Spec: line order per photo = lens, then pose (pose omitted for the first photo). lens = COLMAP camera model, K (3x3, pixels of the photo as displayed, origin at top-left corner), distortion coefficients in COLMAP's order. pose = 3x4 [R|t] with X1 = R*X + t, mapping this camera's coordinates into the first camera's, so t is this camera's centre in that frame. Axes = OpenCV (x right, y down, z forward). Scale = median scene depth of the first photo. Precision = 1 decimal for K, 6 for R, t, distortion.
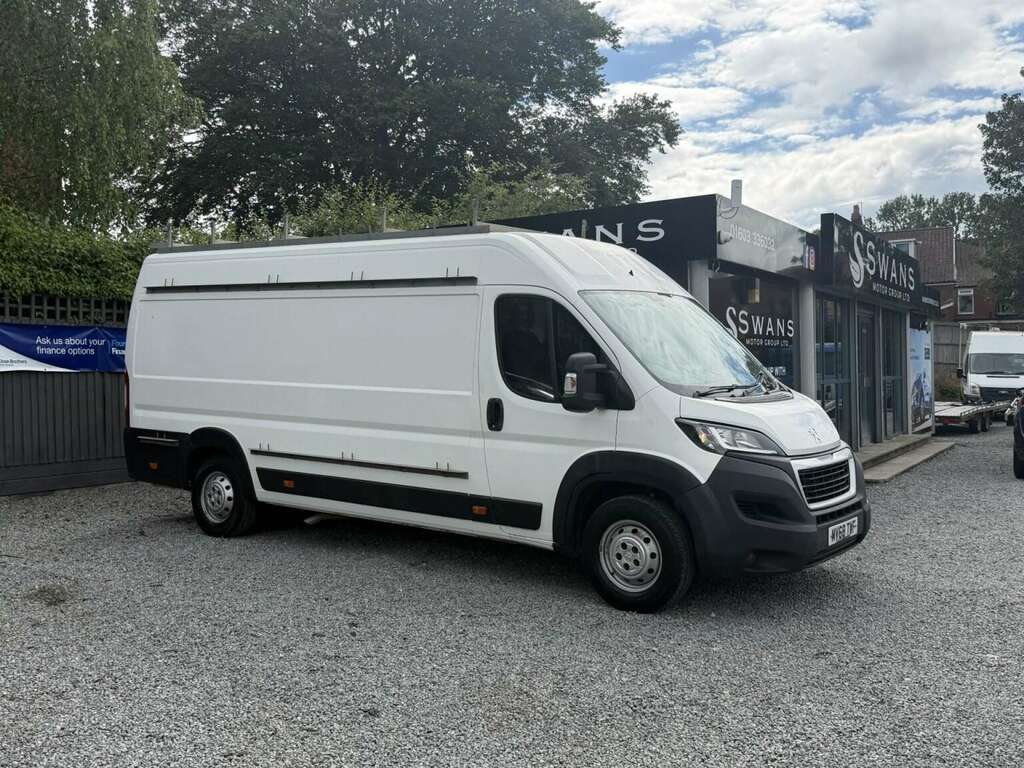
lens RADIAL K [[1078.4, 0, 510.6], [0, 1078.4, 377.5], [0, 0, 1]] dist [0.002176, 0.000000]
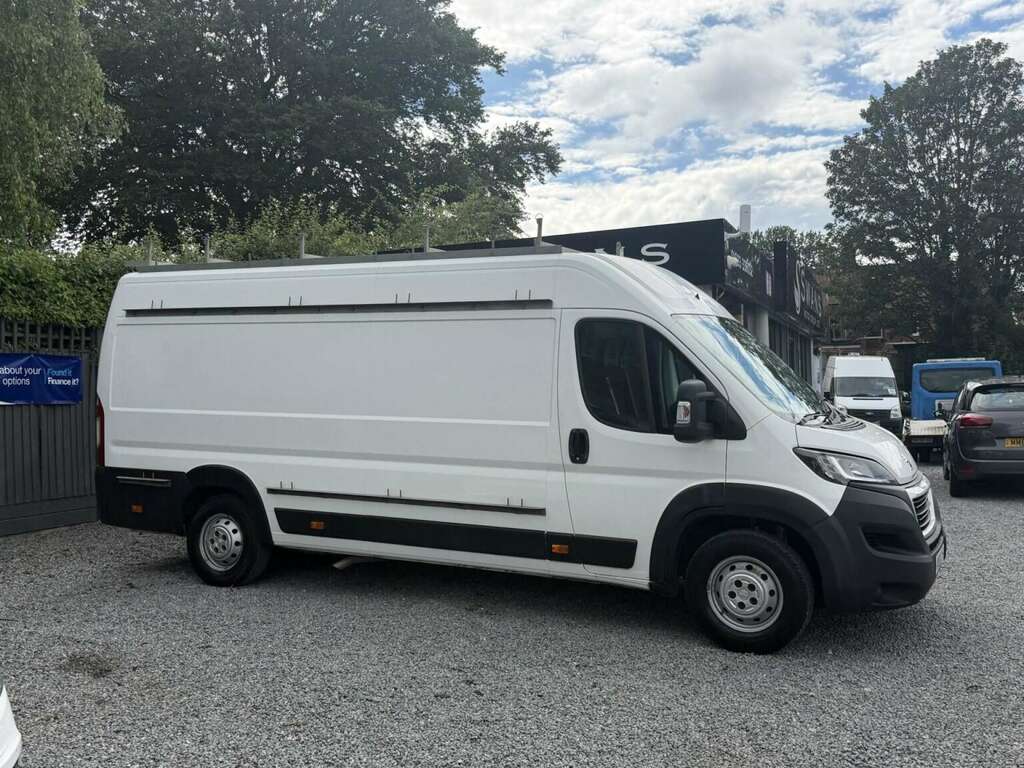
lens RADIAL K [[1078.4, 0, 484.5], [0, 1078.4, 384.2], [0, 0, 1]] dist [0.002176, 0.000000]
pose [[0.987142, -0.006618, 0.159708, -0.205193], [0.009562, 0.999798, -0.017671, -0.003218], [-0.159559, 0.018971, 0.987006, 0.074914]]
